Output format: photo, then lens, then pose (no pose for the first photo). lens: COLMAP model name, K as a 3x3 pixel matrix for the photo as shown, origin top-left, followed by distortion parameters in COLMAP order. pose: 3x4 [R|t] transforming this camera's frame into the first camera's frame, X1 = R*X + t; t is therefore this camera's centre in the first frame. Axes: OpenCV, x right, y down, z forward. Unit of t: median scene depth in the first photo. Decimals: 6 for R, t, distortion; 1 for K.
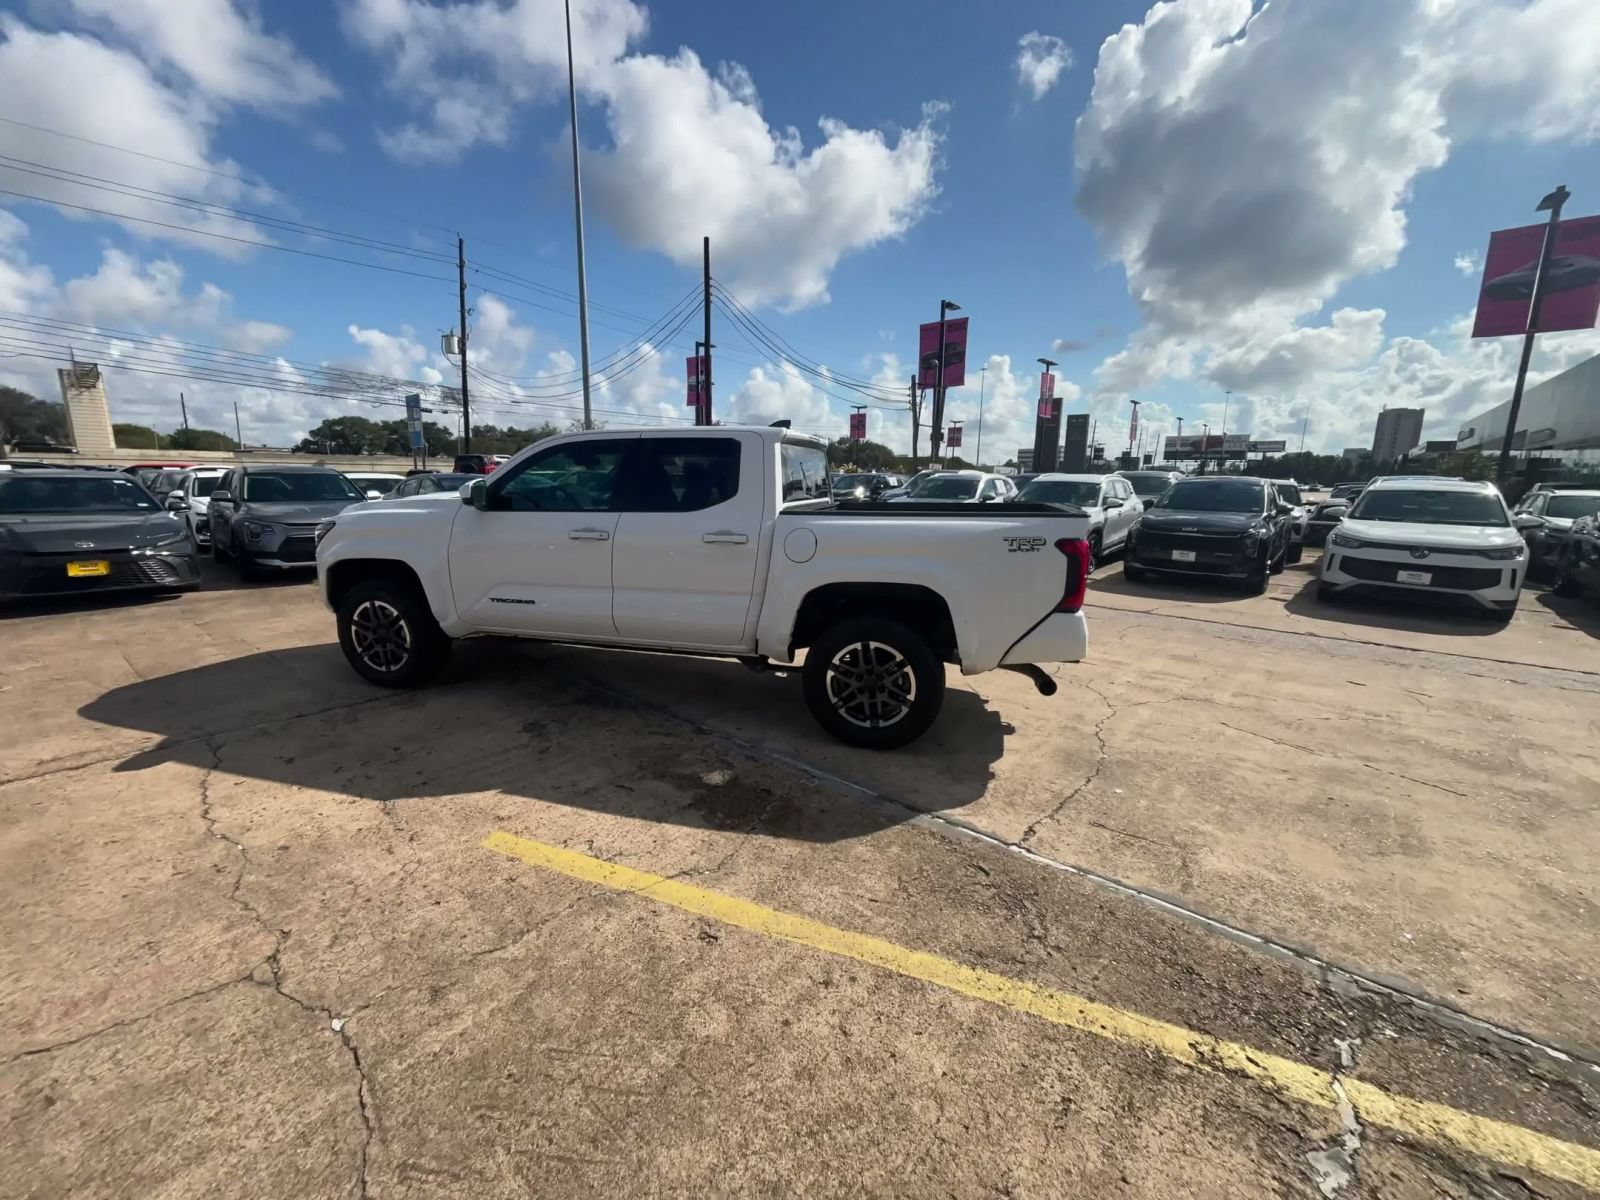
lens RADIAL K [[645.5, 0, 797.3], [0, 645.5, 599.7], [0, 0, 1]] dist [0.000192, -0.000088]
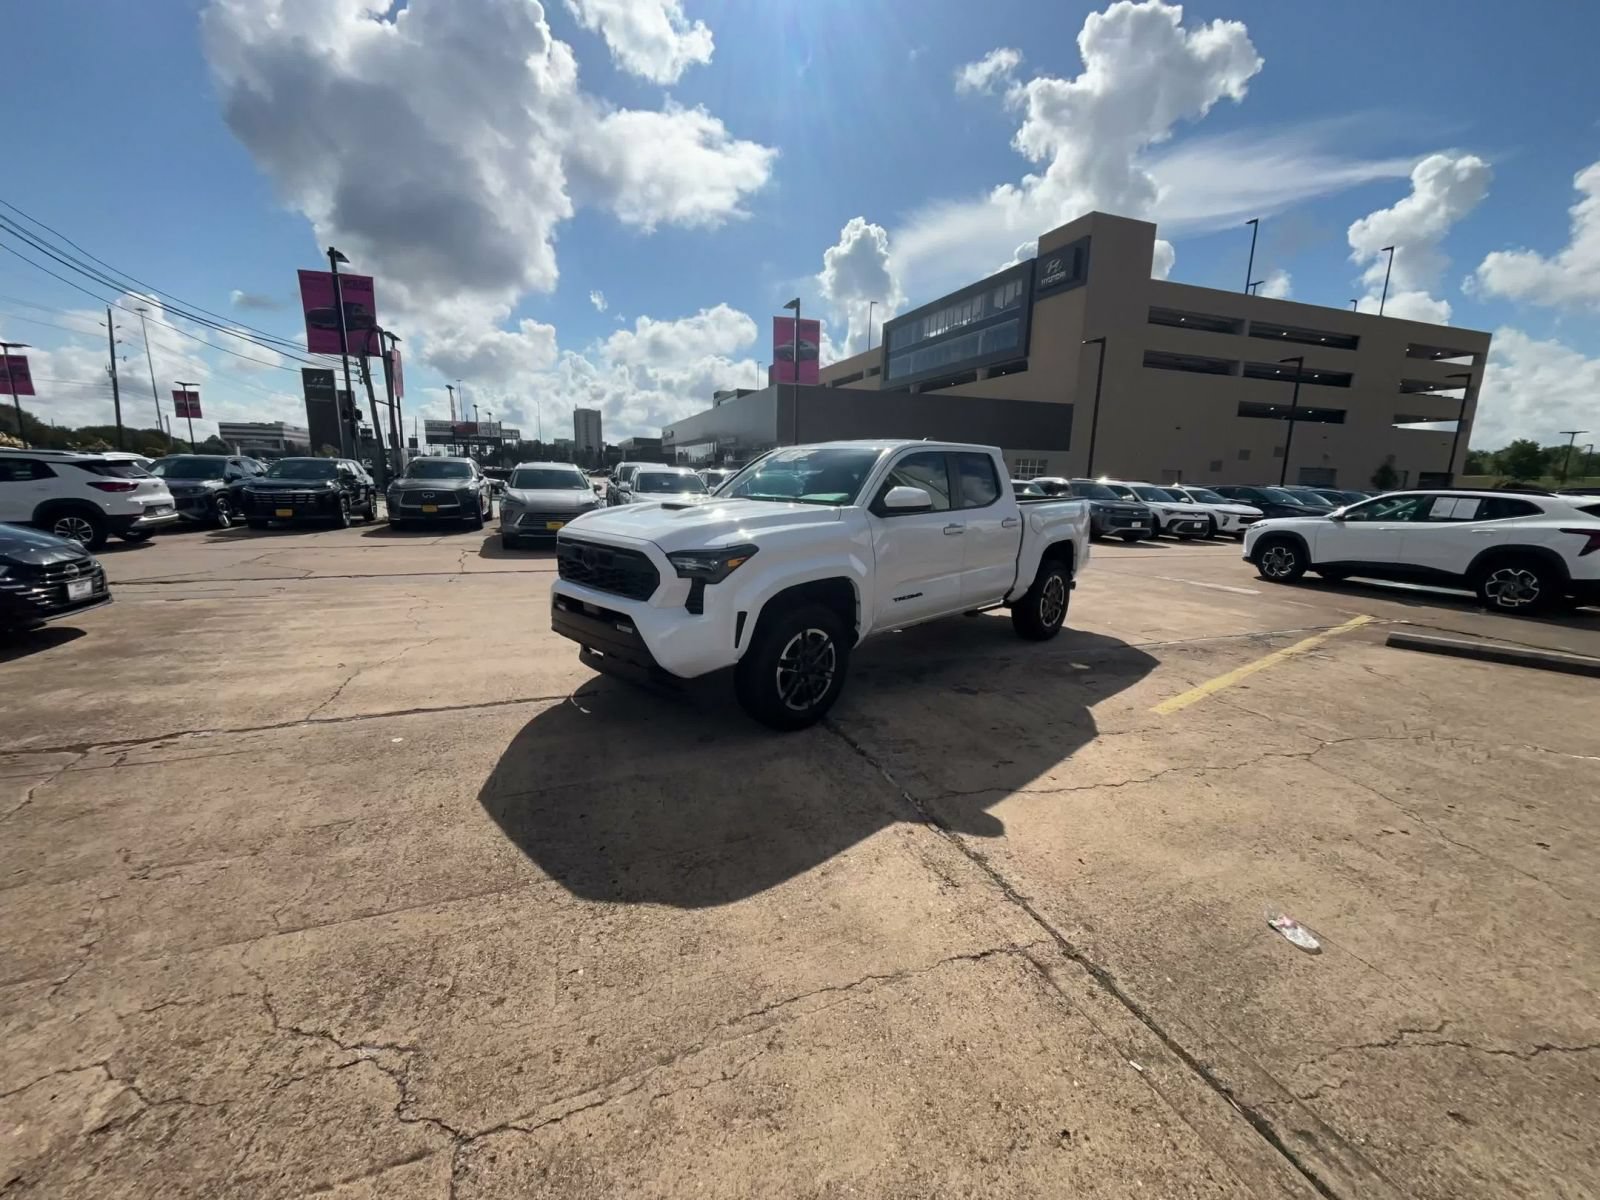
lens RADIAL K [[645.5, 0, 797.3], [0, 645.5, 599.7], [0, 0, 1]] dist [0.000192, -0.000088]
pose [[0.500133, -0.171804, 0.848734, -1.851525], [0.150646, 0.982438, 0.110097, -0.180187], [-0.852744, 0.072795, 0.517232, 0.751867]]
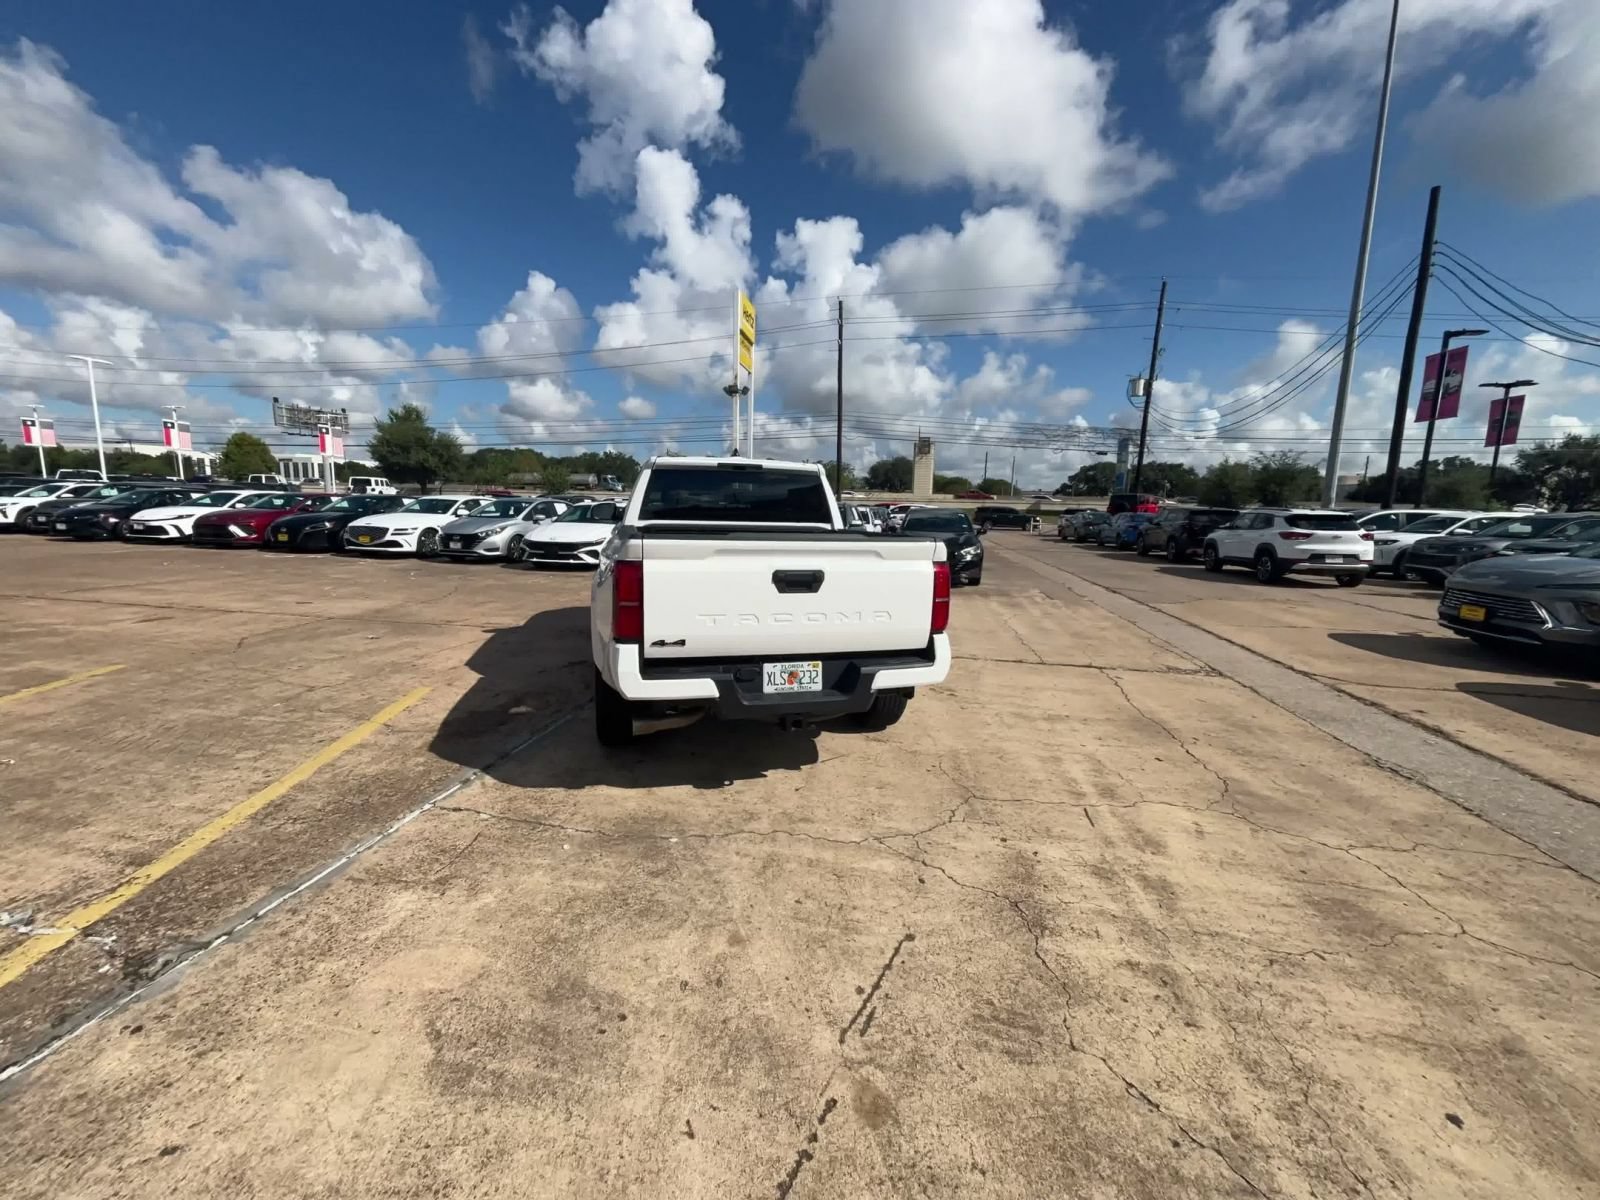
lens RADIAL K [[645.5, 0, 797.3], [0, 645.5, 599.7], [0, 0, 1]] dist [0.000192, -0.000088]
pose [[0.498573, 0.127465, -0.857425, 1.337699], [-0.180760, 0.982673, 0.040976, -0.123019], [0.847792, 0.134559, 0.512975, 0.757874]]
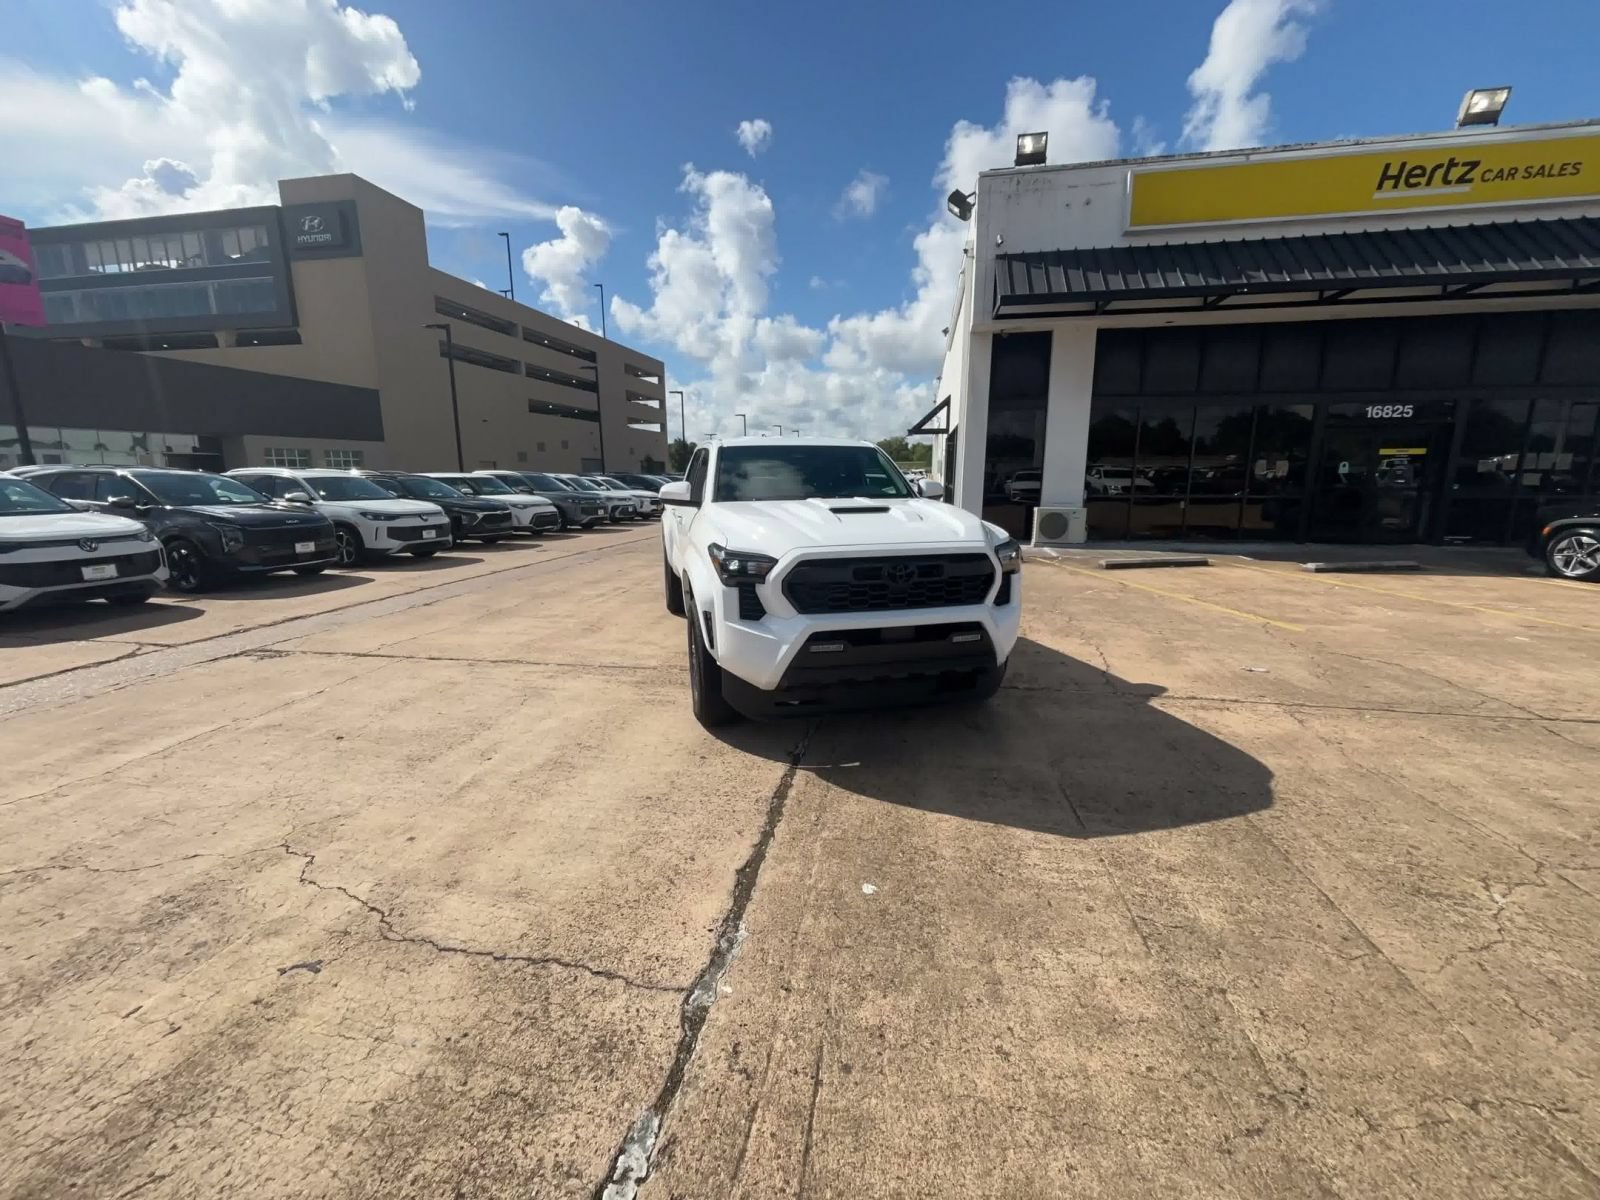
lens RADIAL K [[645.5, 0, 797.3], [0, 645.5, 599.7], [0, 0, 1]] dist [0.000192, -0.000088]
pose [[-0.485465, -0.185001, 0.854458, -1.817439], [0.161463, 0.941569, 0.295598, -0.460854], [-0.859217, 0.281466, -0.427228, 2.220412]]
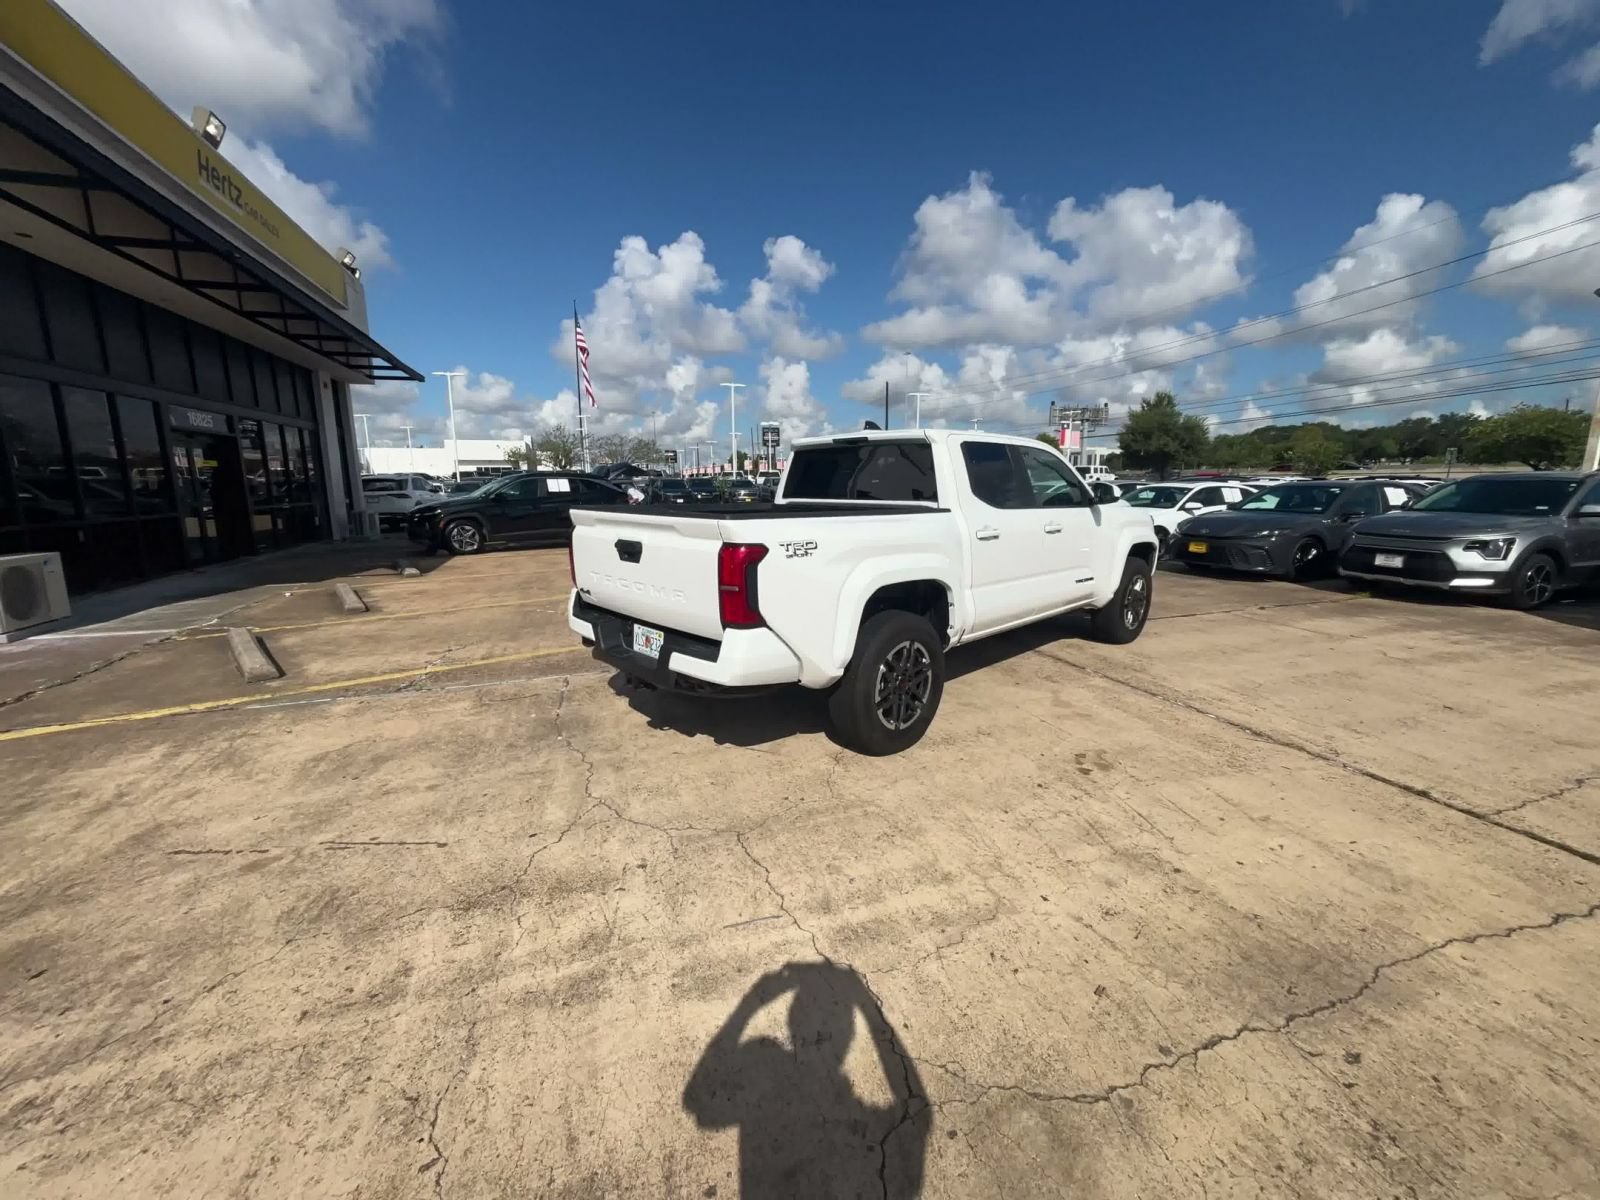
lens RADIAL K [[645.5, 0, 797.3], [0, 645.5, 599.7], [0, 0, 1]] dist [0.000192, -0.000088]
pose [[-0.522824, 0.143052, -0.840352, 1.257055], [-0.163402, 0.950719, 0.263500, -0.350046], [0.836633, 0.275079, -0.473684, 1.963680]]
